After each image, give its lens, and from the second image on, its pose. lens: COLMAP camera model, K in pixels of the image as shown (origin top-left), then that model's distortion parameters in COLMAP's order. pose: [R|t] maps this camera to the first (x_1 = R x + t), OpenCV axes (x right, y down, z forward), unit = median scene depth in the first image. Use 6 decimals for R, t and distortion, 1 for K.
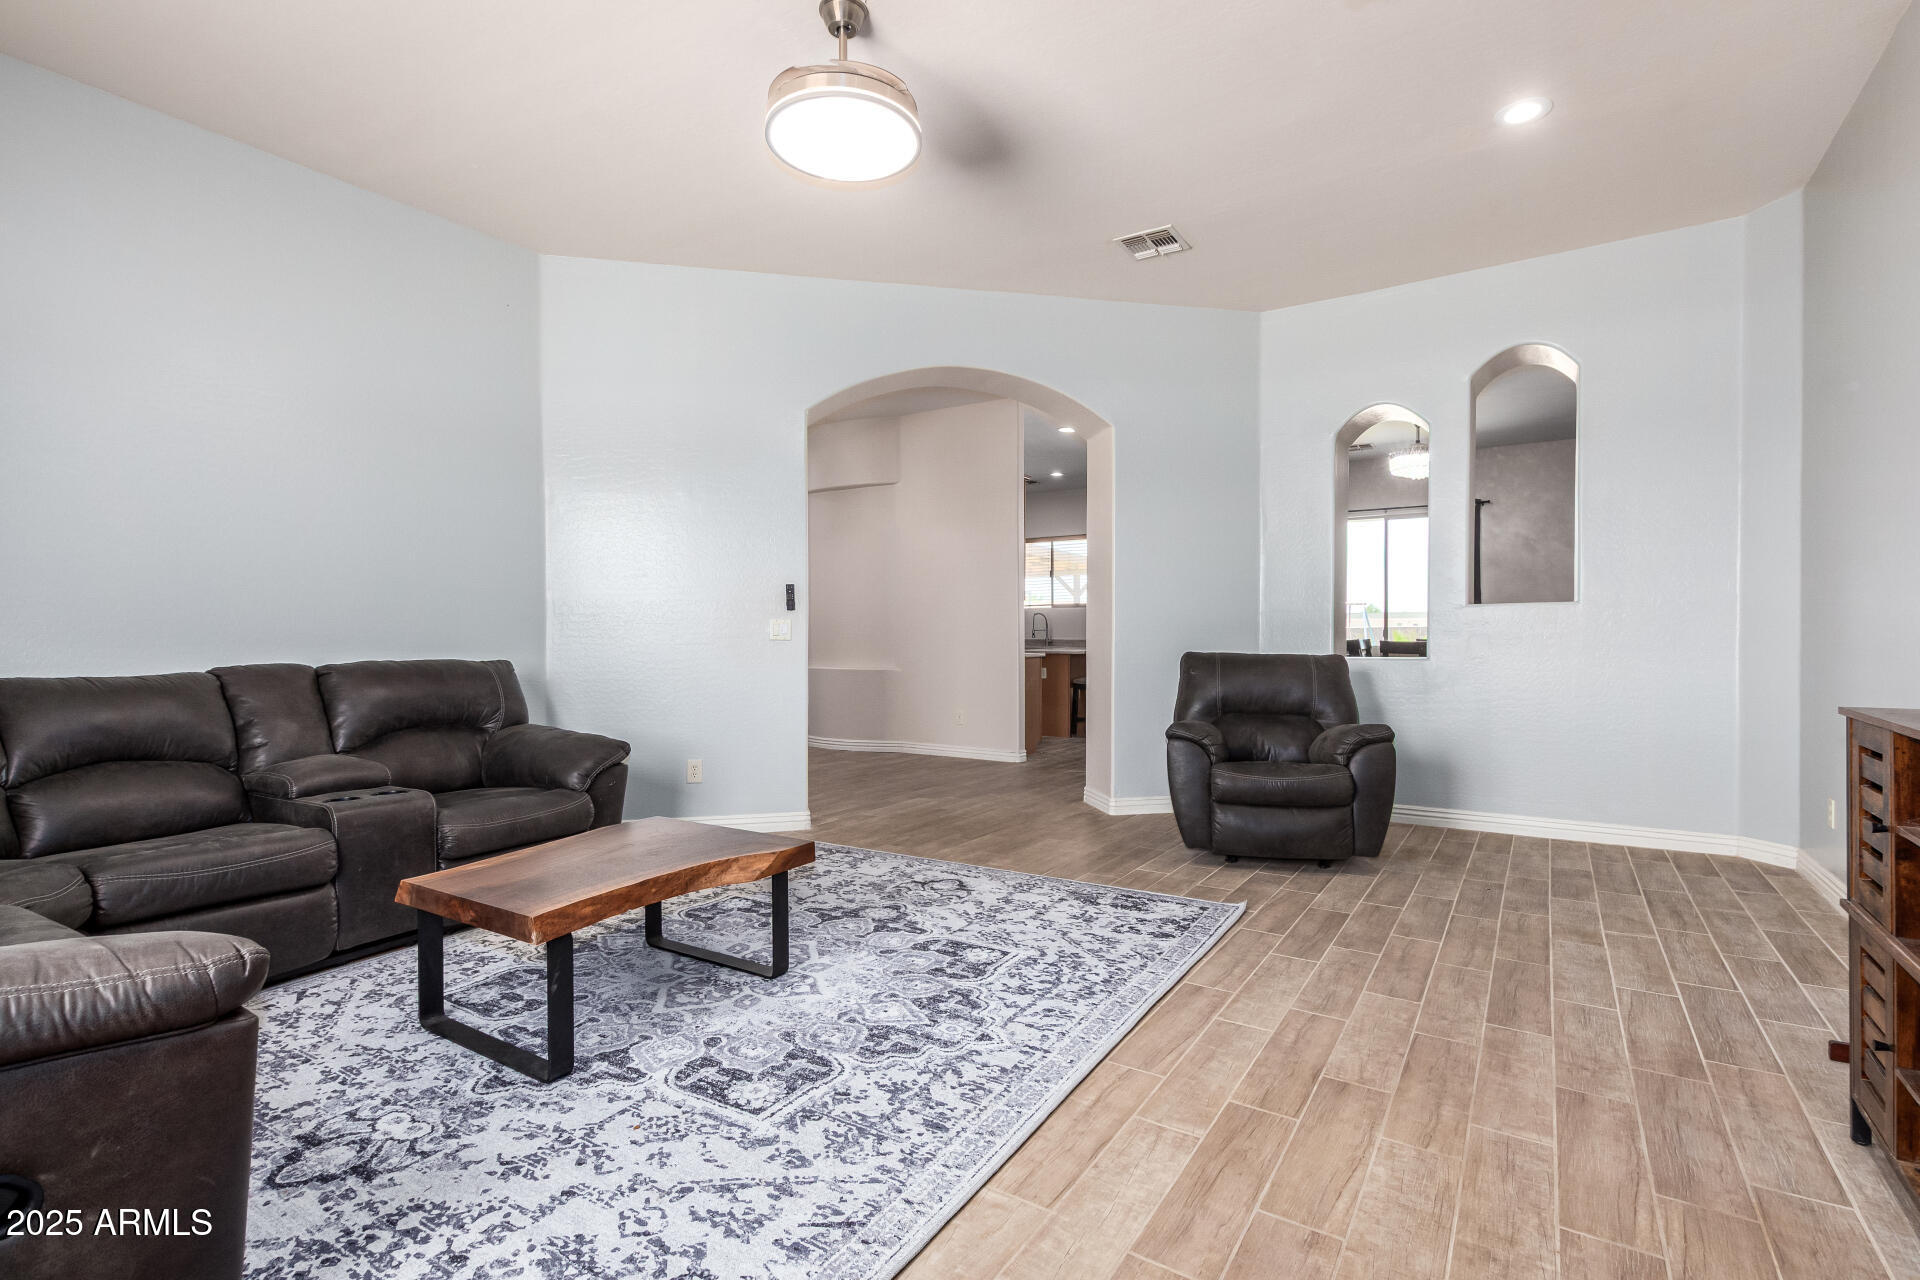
lens RADIAL K [[896.5, 0, 971.9], [0, 896.5, 637.0], [0, 0, 1]] dist [0.005222, -0.002270]
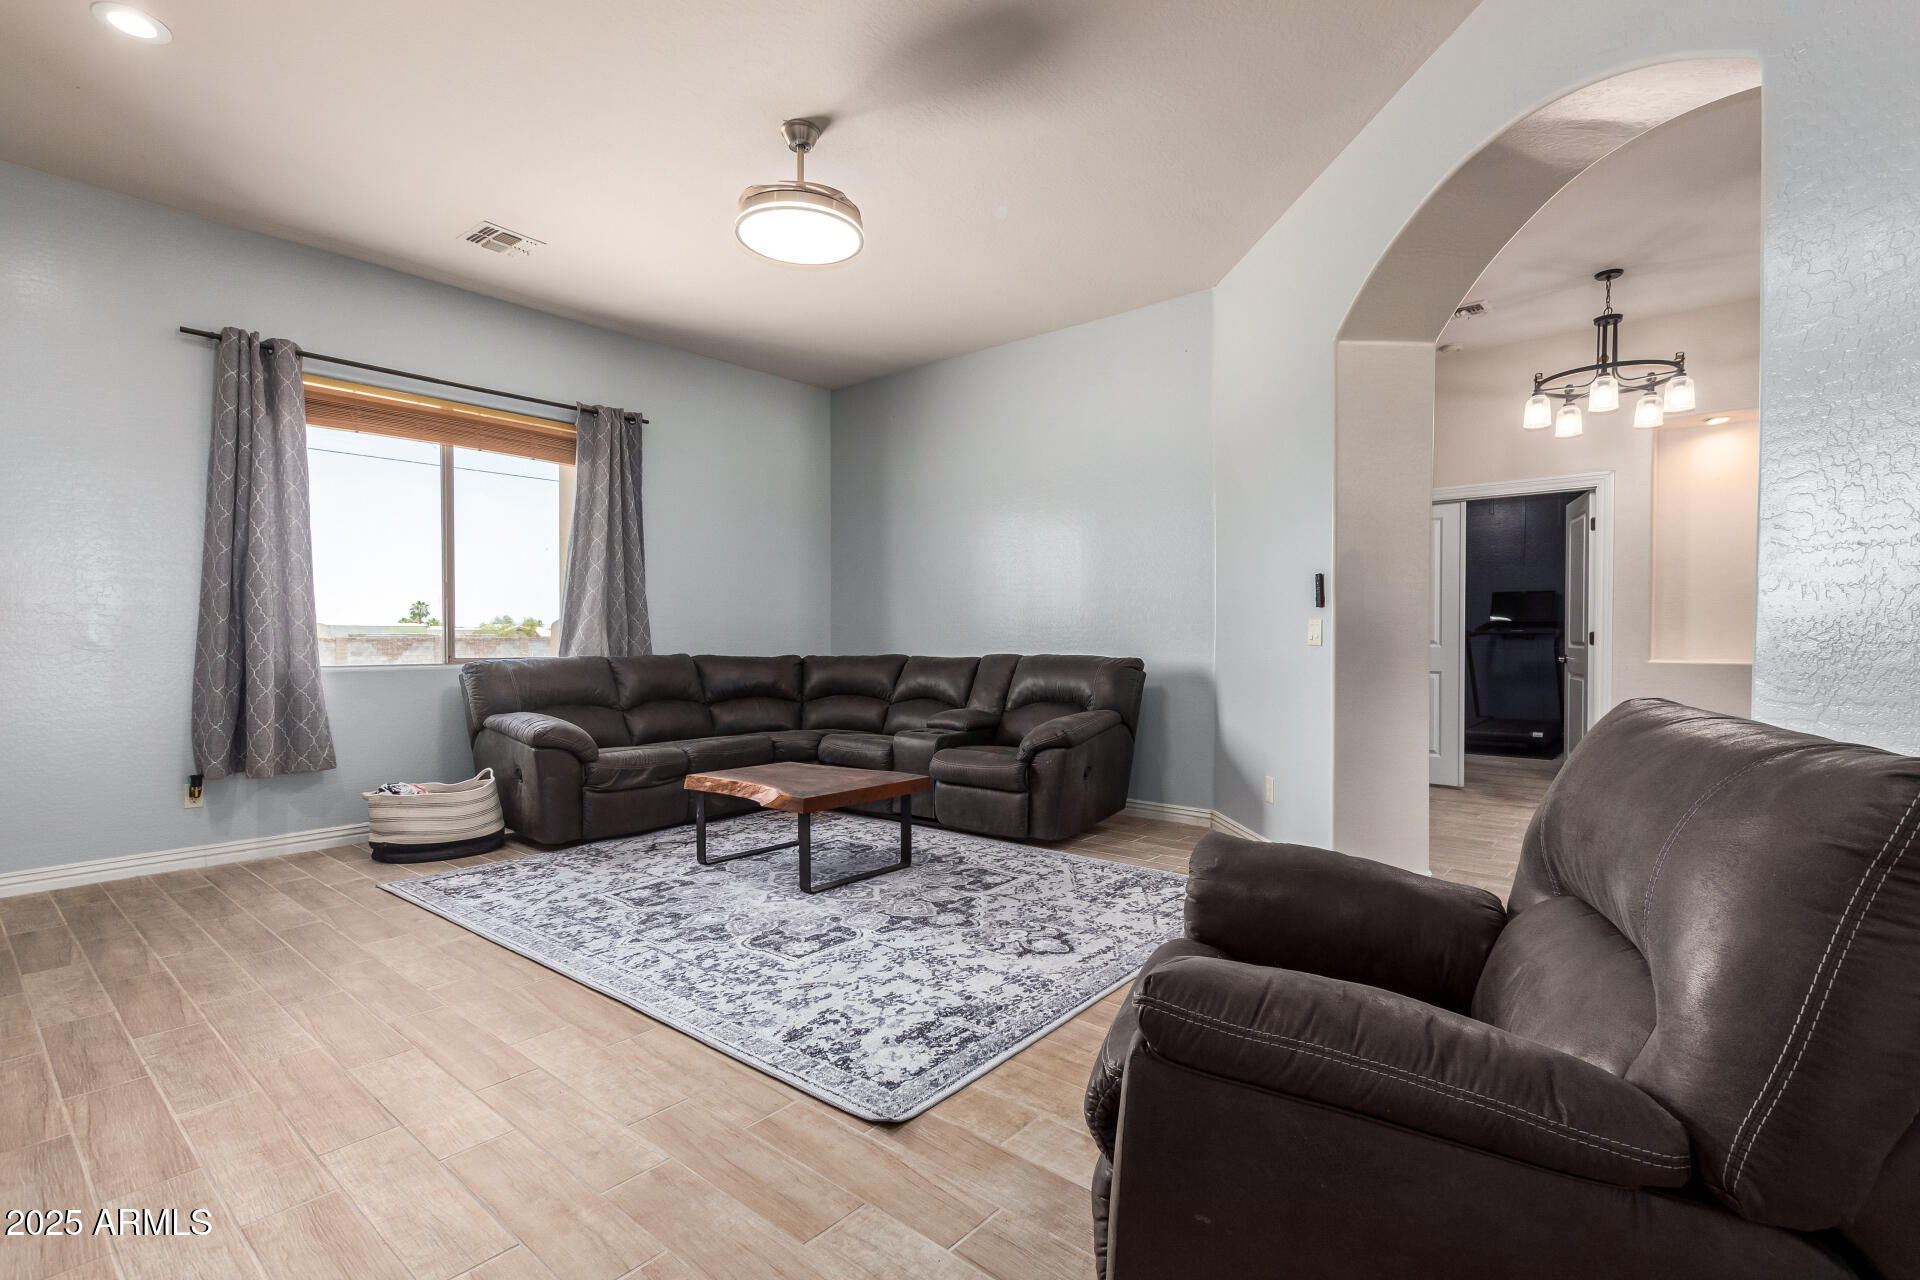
lens RADIAL K [[896.5, 0, 972.3], [0, 896.5, 641.7], [0, 0, 1]] dist [0.005222, -0.002270]
pose [[-0.131859, 0.011618, -0.991200, 1.019141], [-0.004449, 0.999914, 0.012312, -0.014661], [0.991258, 0.006033, -0.131797, 1.341013]]
